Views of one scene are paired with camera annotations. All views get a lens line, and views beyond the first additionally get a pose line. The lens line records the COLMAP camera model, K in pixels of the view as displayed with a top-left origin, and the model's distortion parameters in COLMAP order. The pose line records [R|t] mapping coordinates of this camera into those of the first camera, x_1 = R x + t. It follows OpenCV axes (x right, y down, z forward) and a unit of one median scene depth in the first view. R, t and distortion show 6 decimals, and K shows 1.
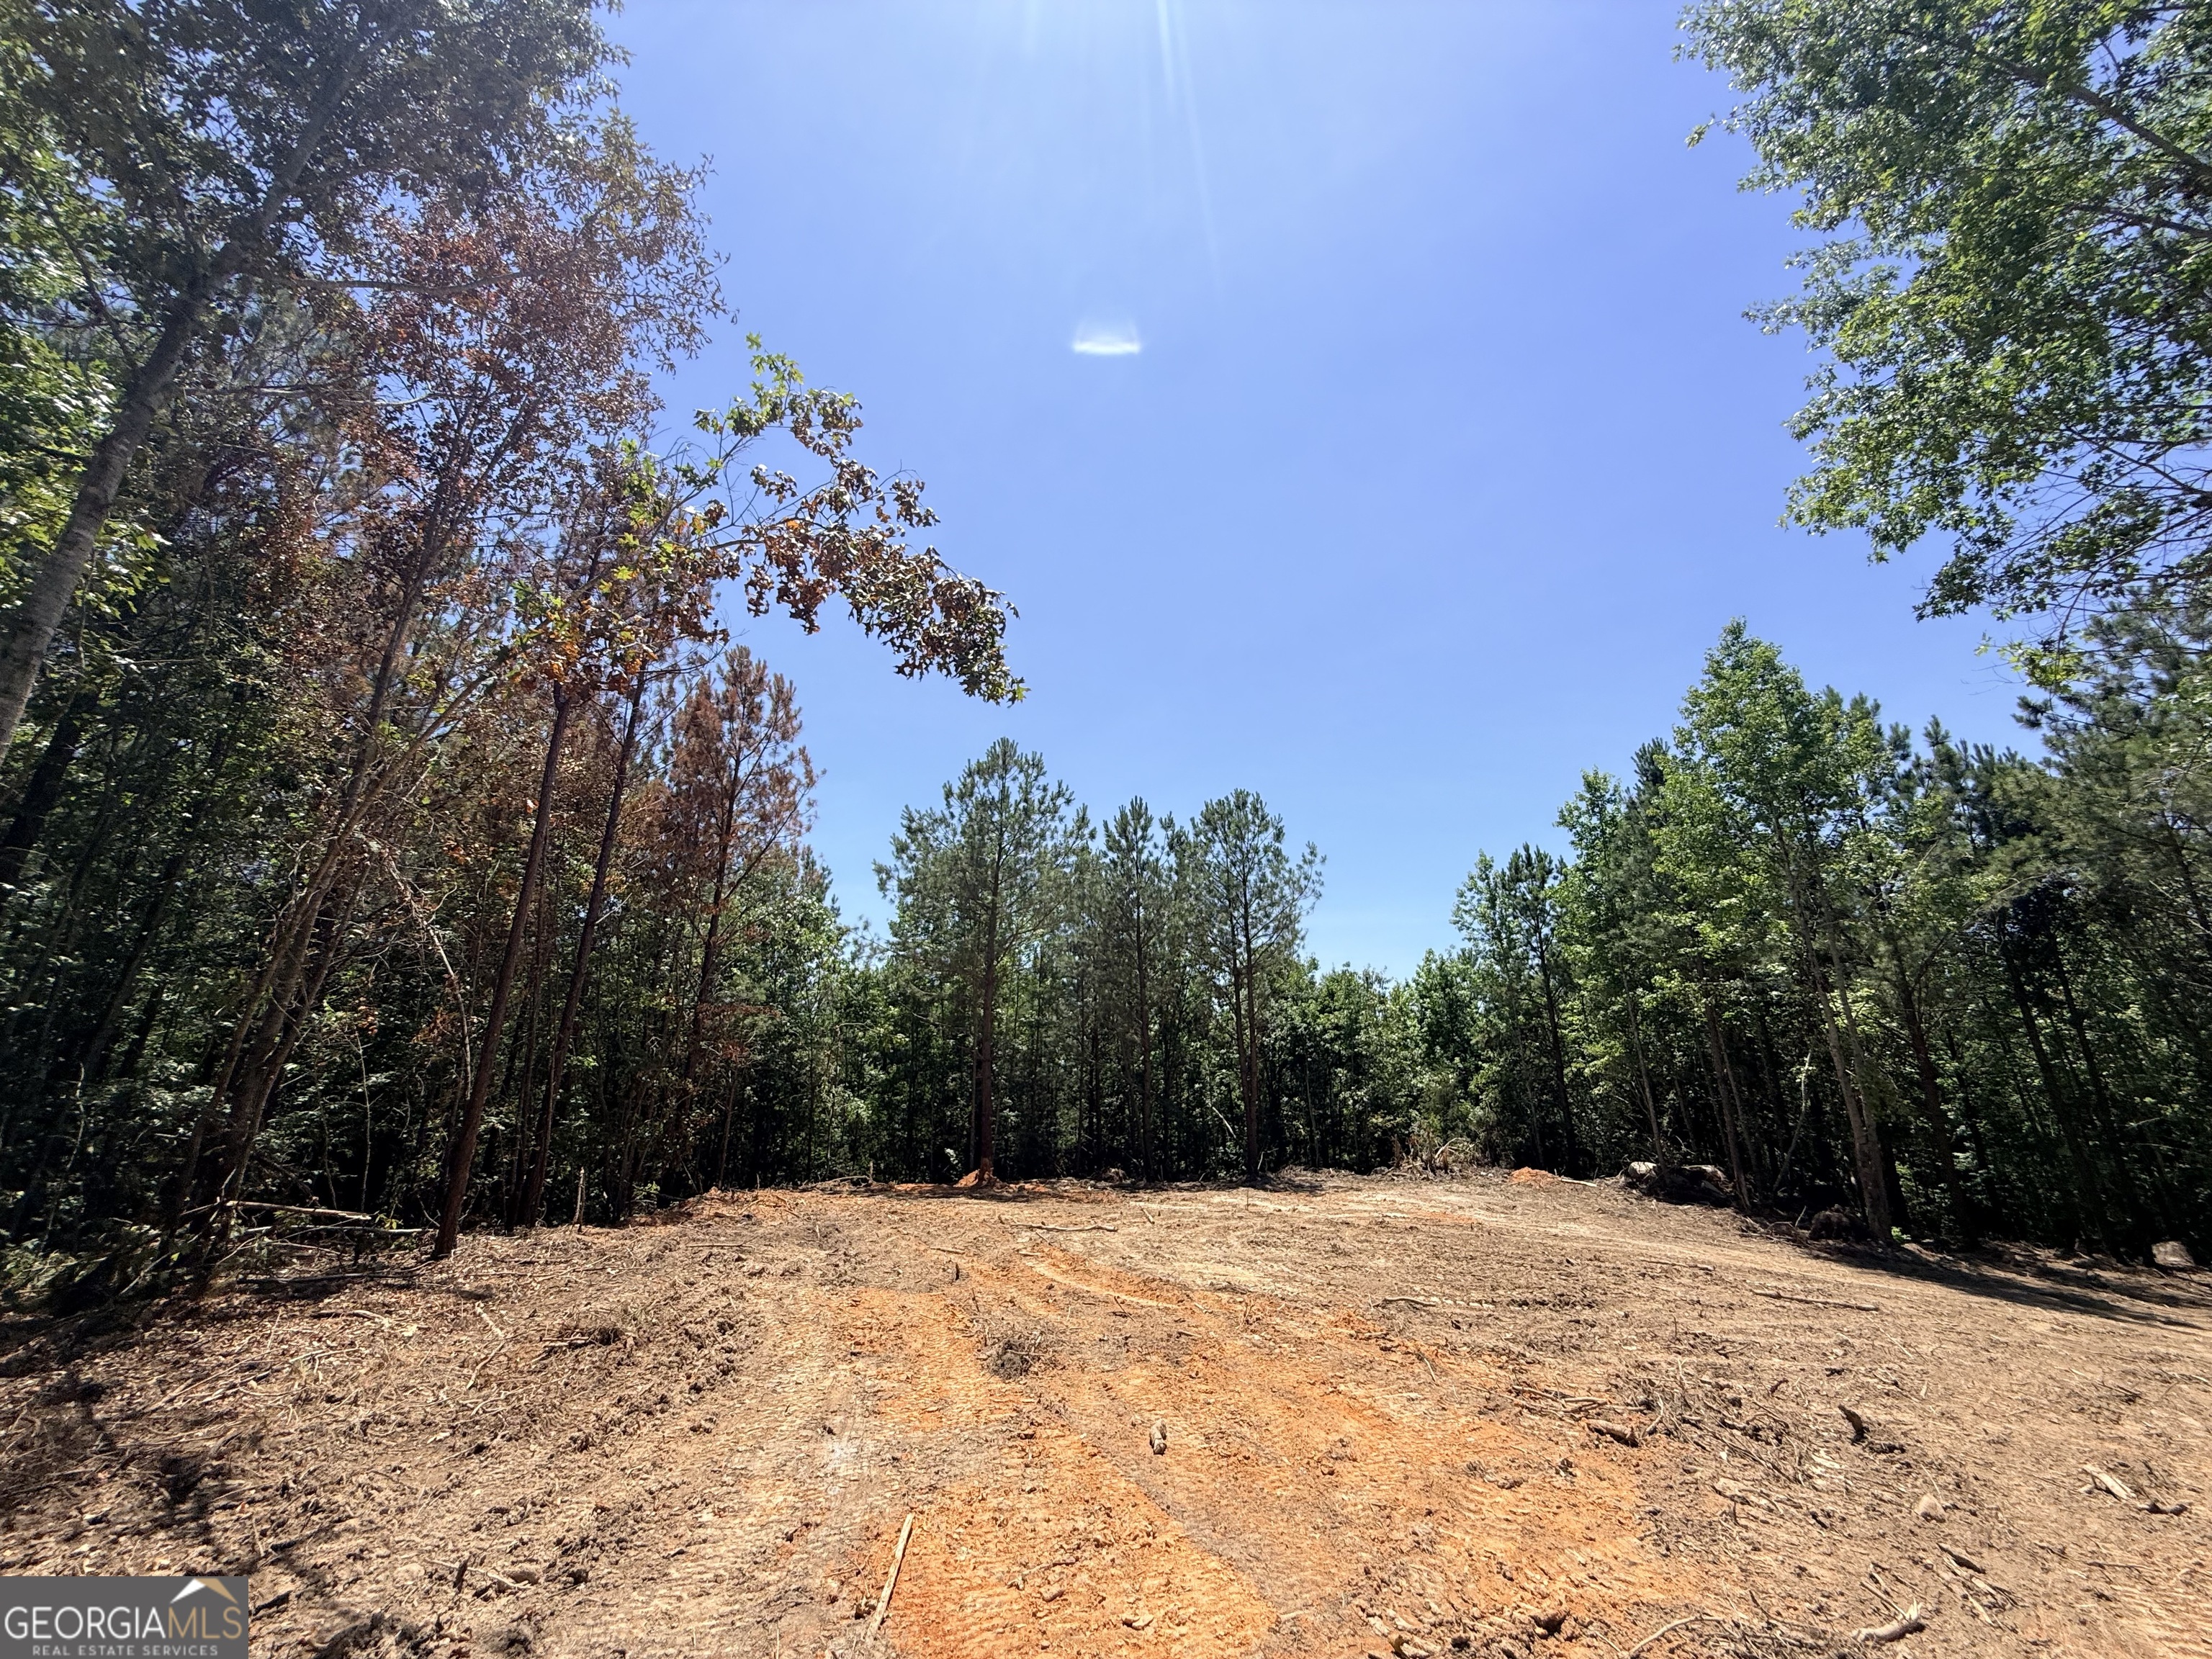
lens RADIAL K [[887.6, 0, 1106.9], [0, 887.6, 827.7], [0, 0, 1]] dist [0.002275, 0.000016]
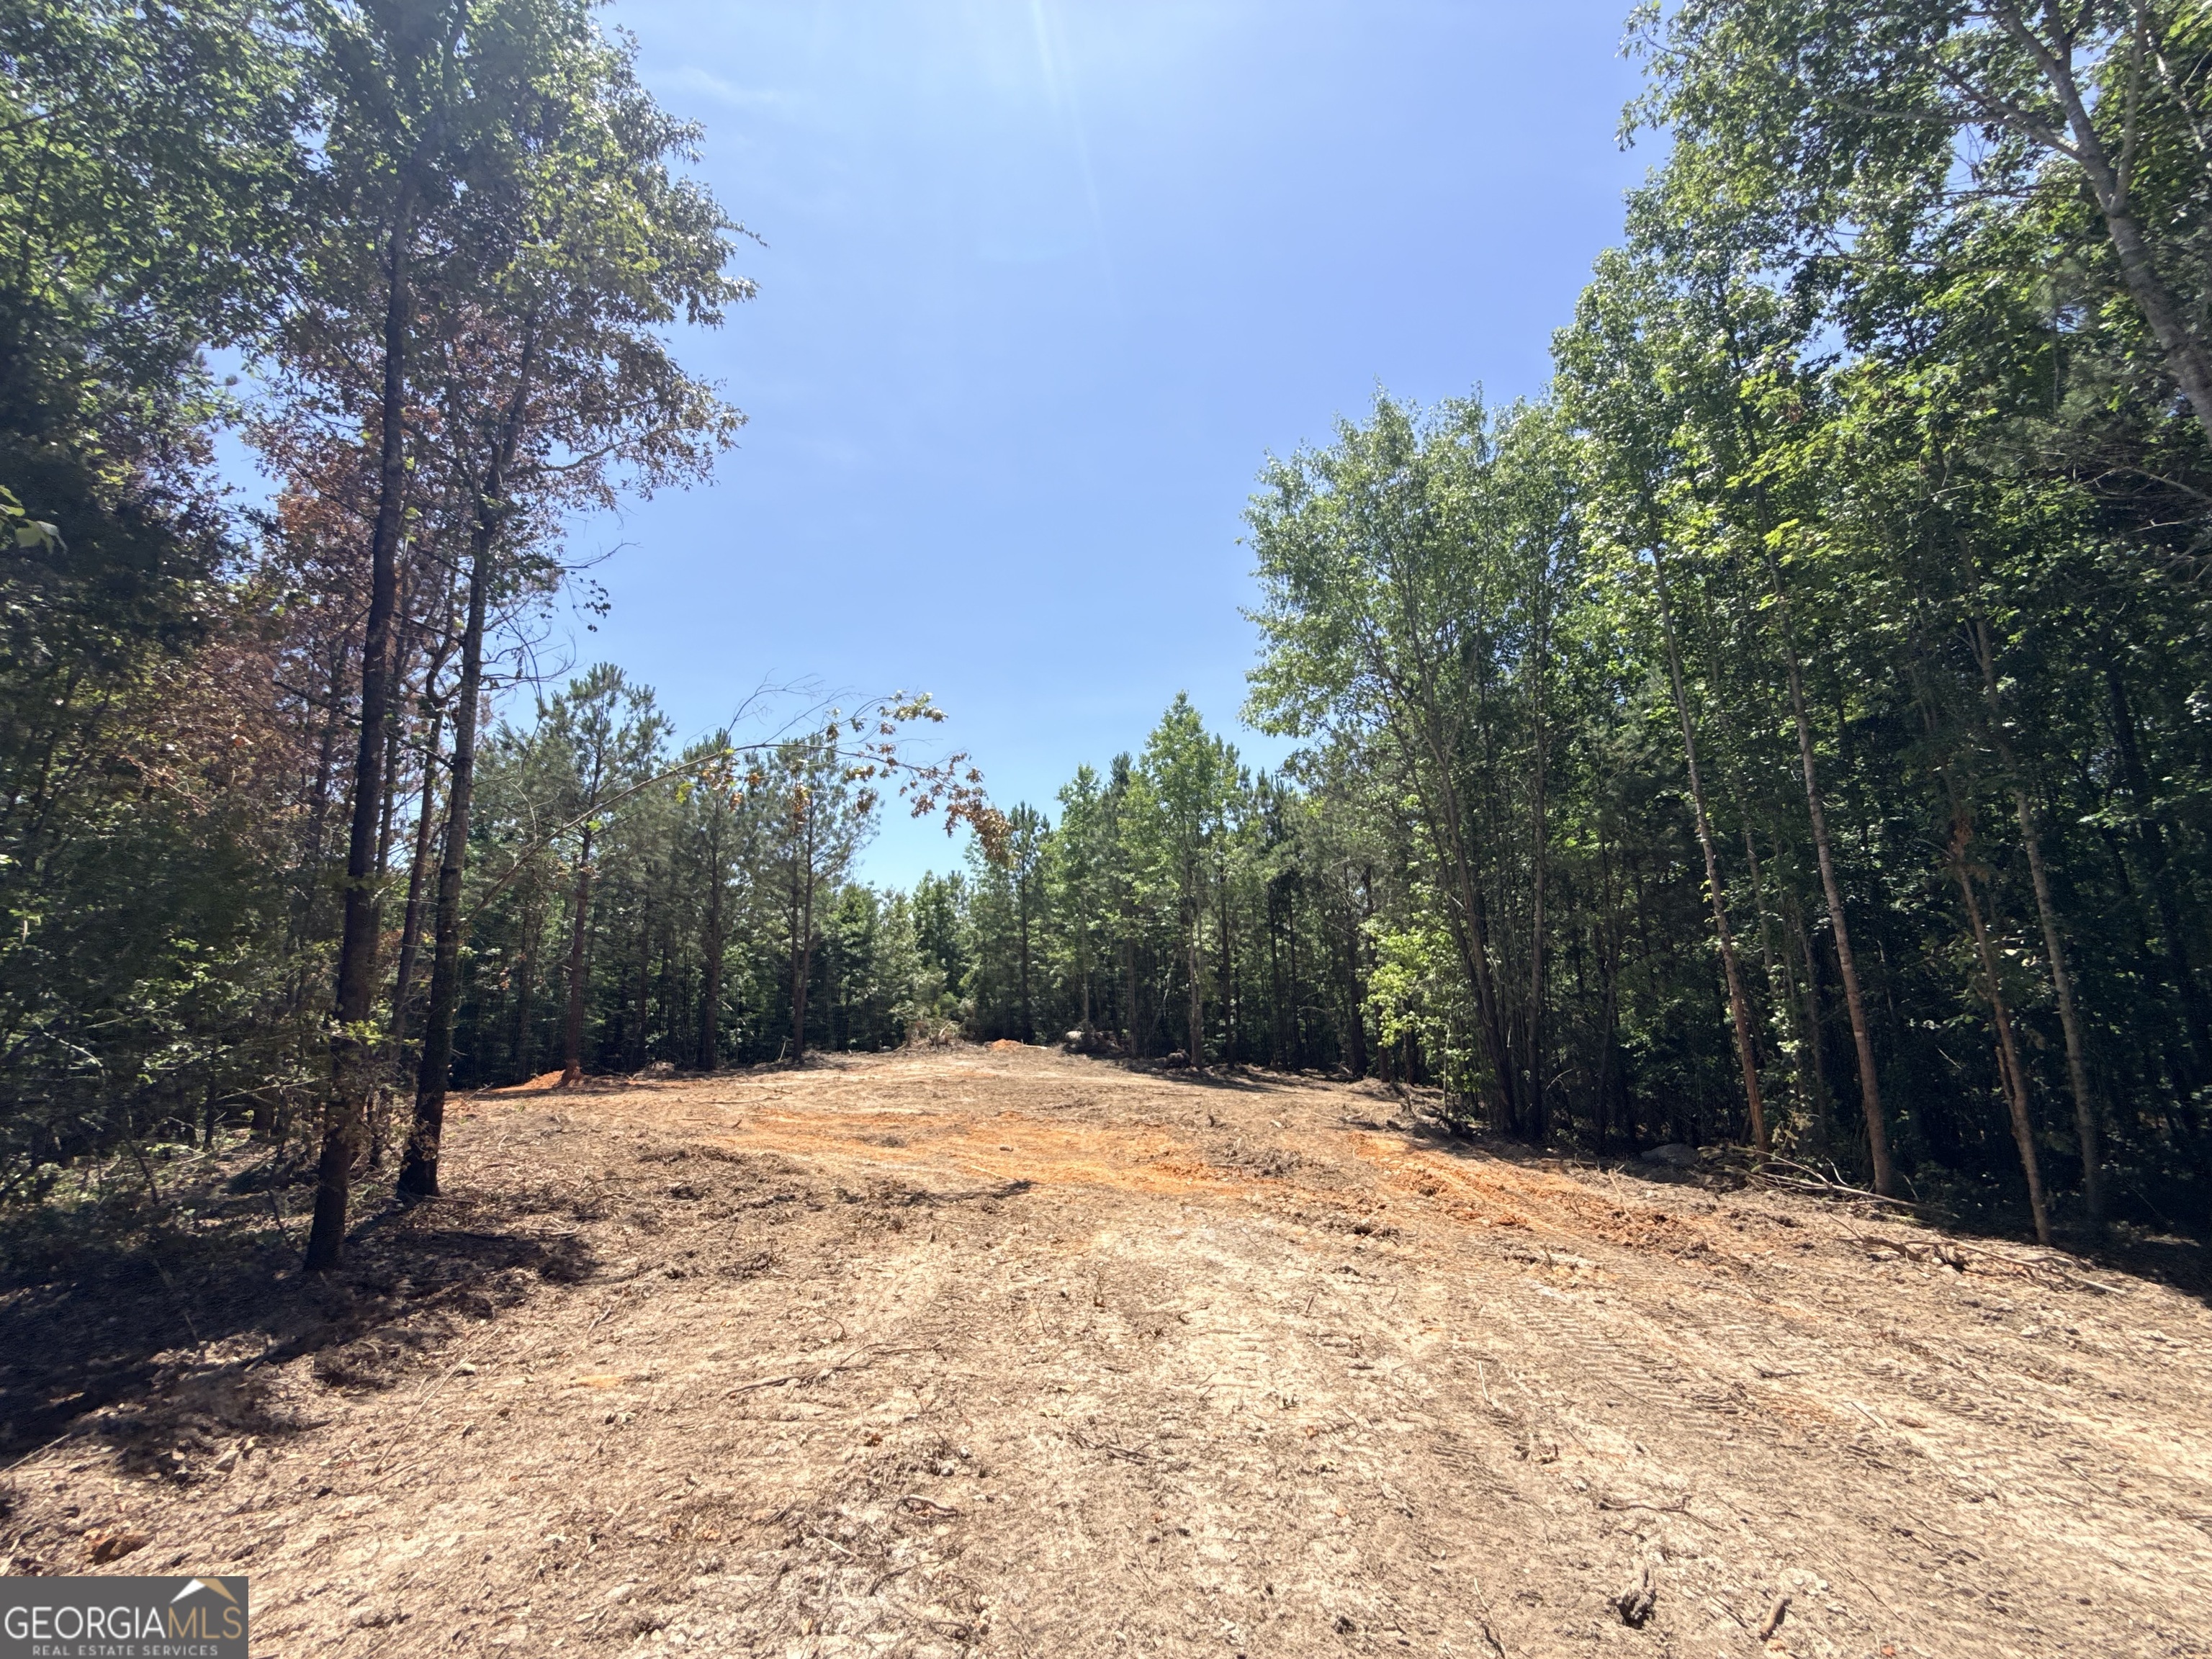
lens RADIAL K [[887.6, 0, 1125.5], [0, 887.6, 822.5], [0, 0, 1]] dist [0.002275, 0.000016]
pose [[0.804214, 0.083417, 0.588457, -0.221272], [-0.151409, 0.986189, 0.067126, -0.077443], [-0.574731, -0.143081, 0.805737, -0.188801]]
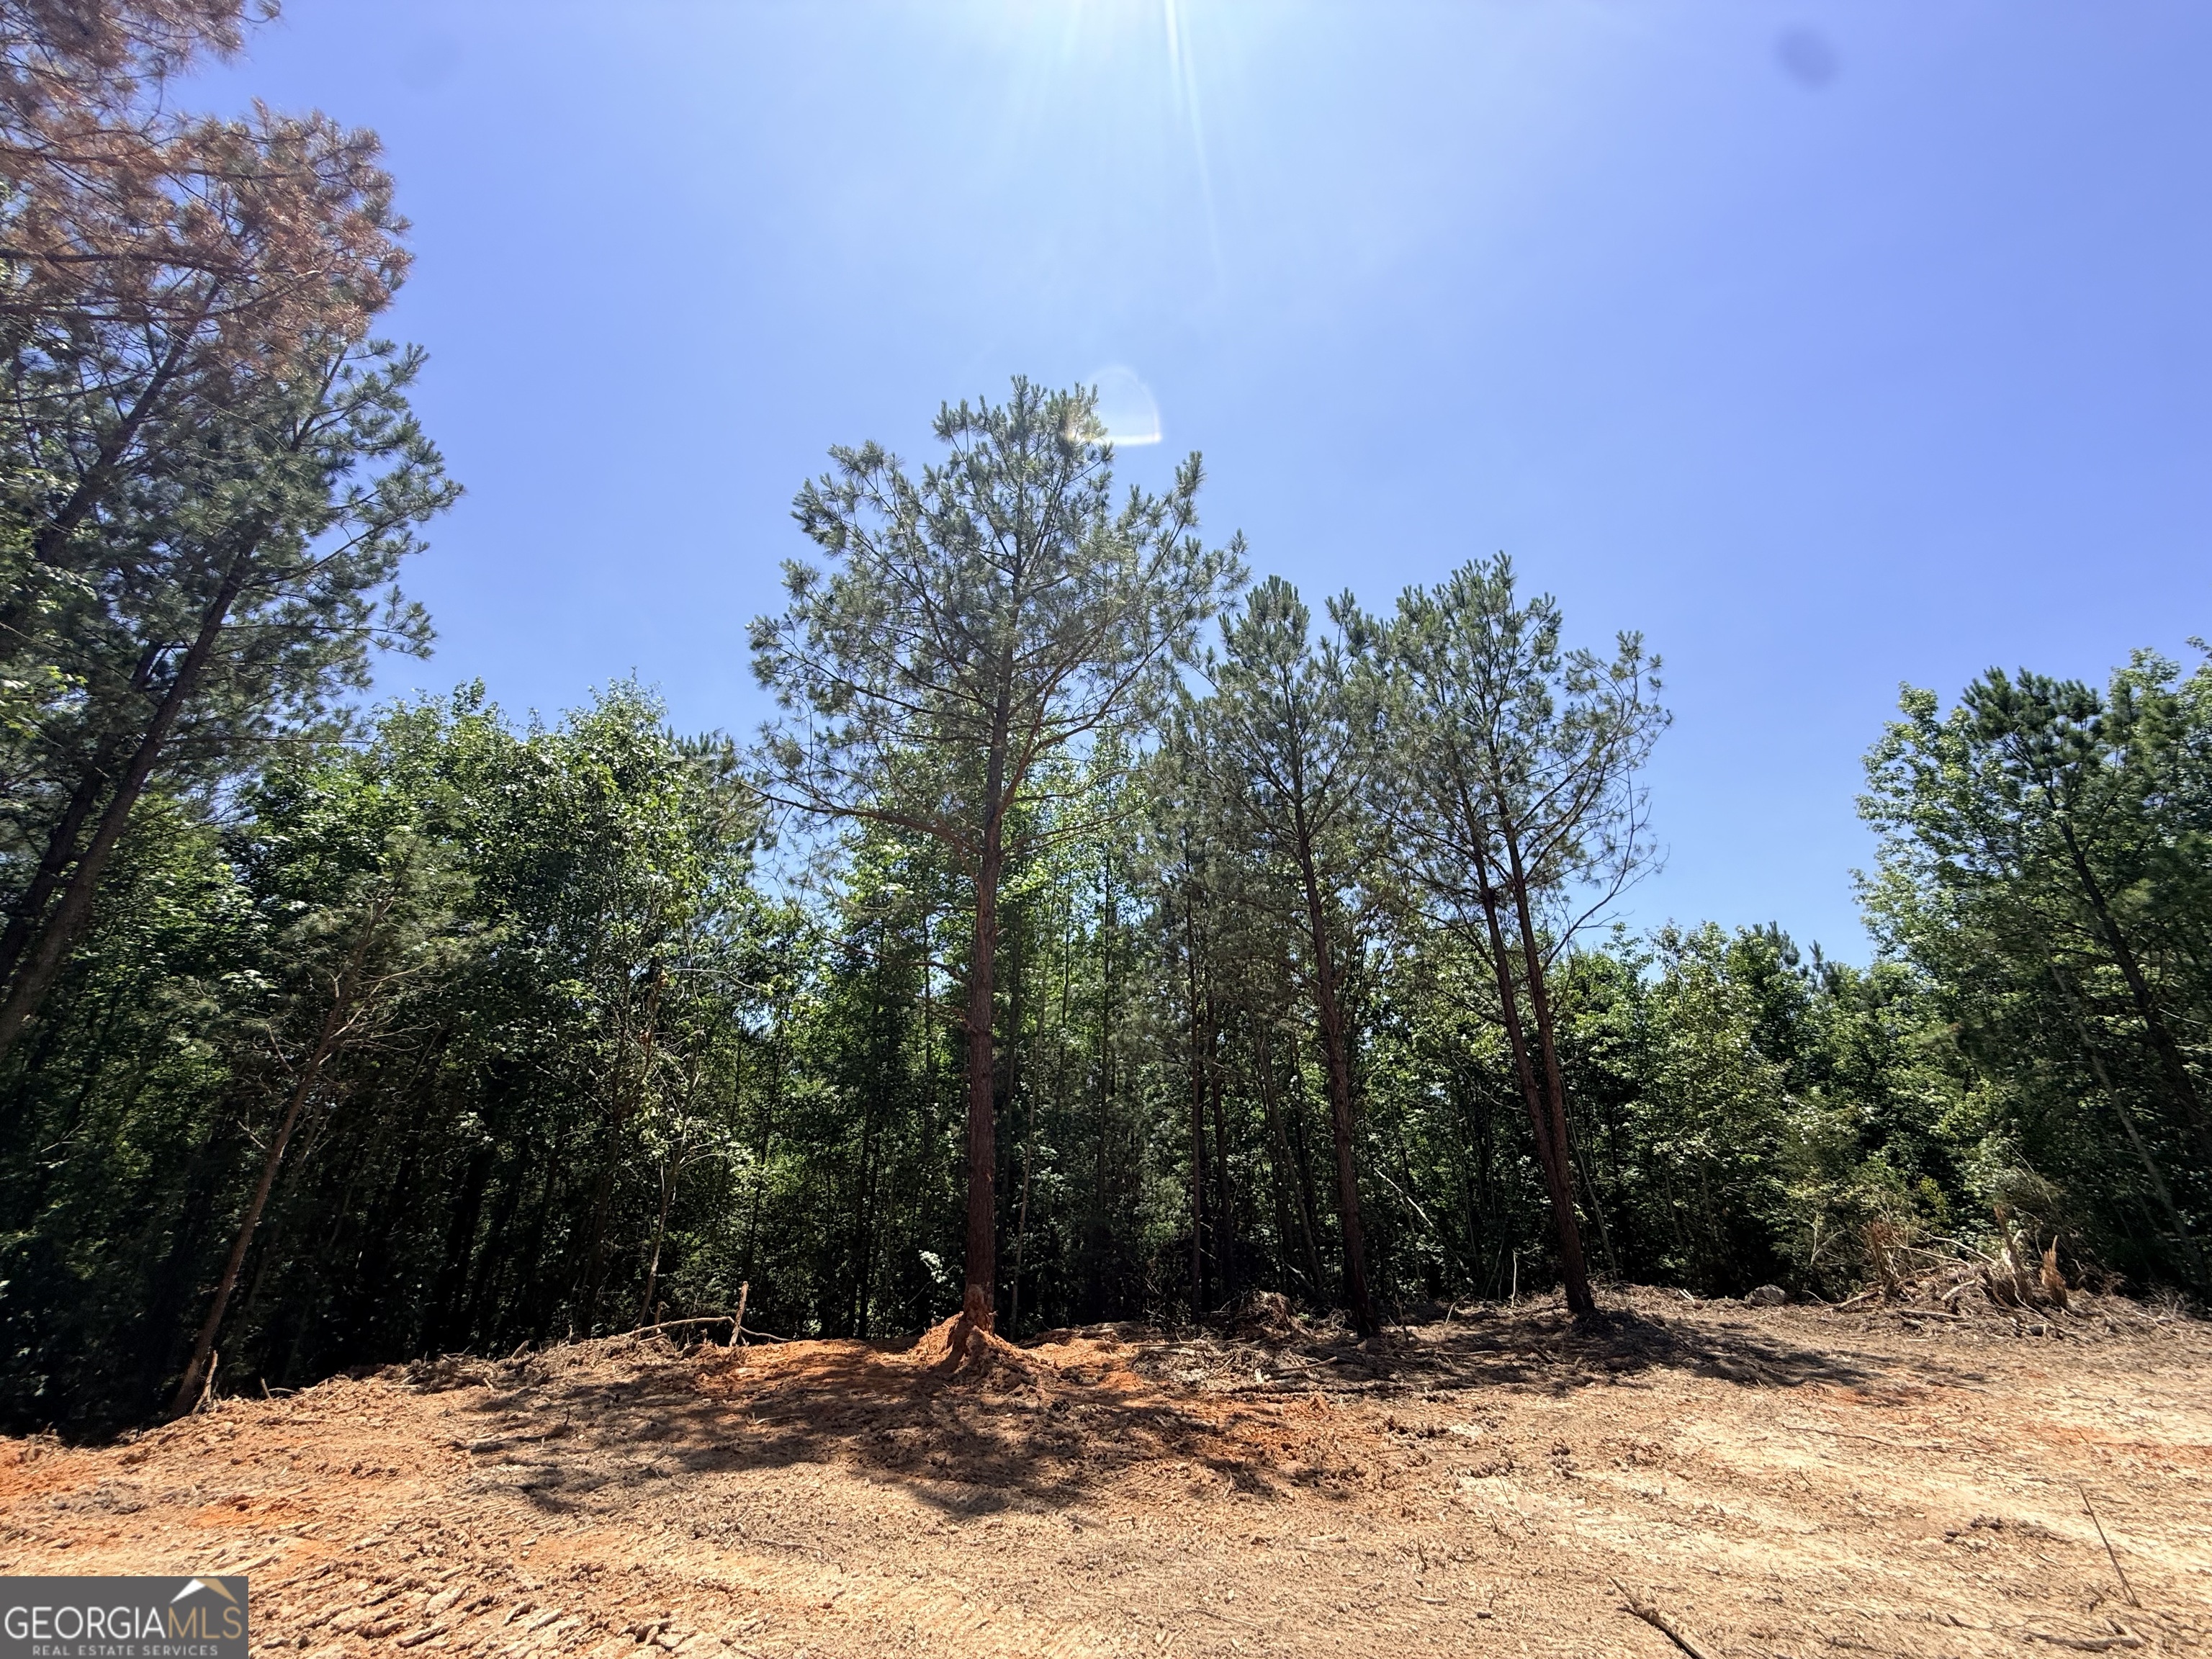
lens RADIAL K [[887.6, 0, 1105.2], [0, 887.6, 832.2], [0, 0, 1]] dist [0.002275, 0.000016]
pose [[0.997217, -0.030958, -0.067816, -0.043274], [0.025313, 0.996264, -0.082567, 0.183486], [0.070119, 0.080621, 0.994275, 0.527415]]
